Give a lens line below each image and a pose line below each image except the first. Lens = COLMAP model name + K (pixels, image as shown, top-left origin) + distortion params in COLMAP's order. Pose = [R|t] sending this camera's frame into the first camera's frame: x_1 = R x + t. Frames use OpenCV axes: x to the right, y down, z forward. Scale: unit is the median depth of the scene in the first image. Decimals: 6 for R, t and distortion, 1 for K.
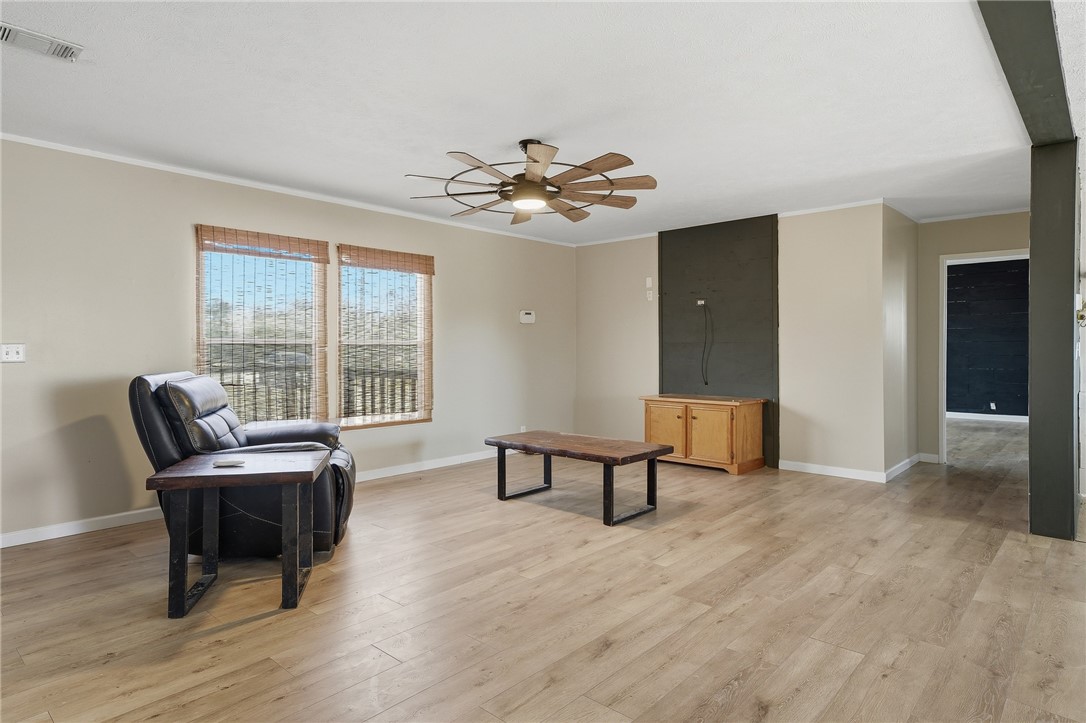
lens RADIAL K [[612.0, 0, 533.6], [0, 612.0, 354.0], [0, 0, 1]] dist [0.019157, 0.002939]
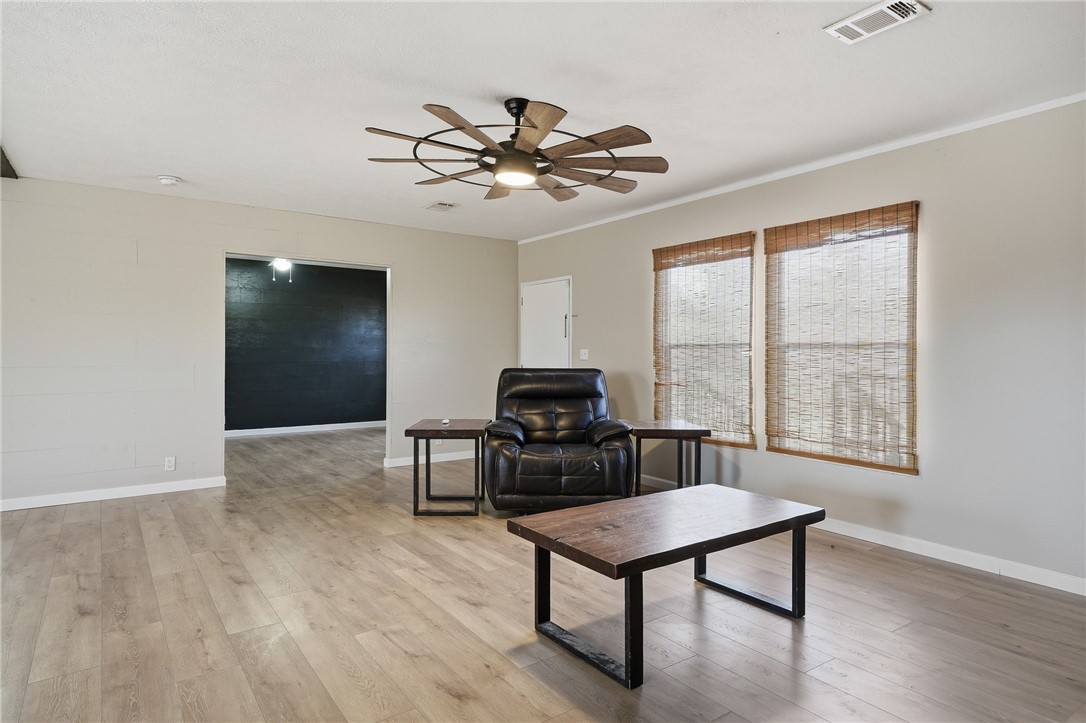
lens RADIAL K [[612.0, 0, 535.7], [0, 612.0, 363.8], [0, 0, 1]] dist [0.019157, 0.002939]
pose [[-0.207268, 0.020170, -0.978076, 0.834281], [-0.013627, 0.999631, 0.023502, -0.013880], [0.978189, 0.018200, -0.206917, 1.254373]]
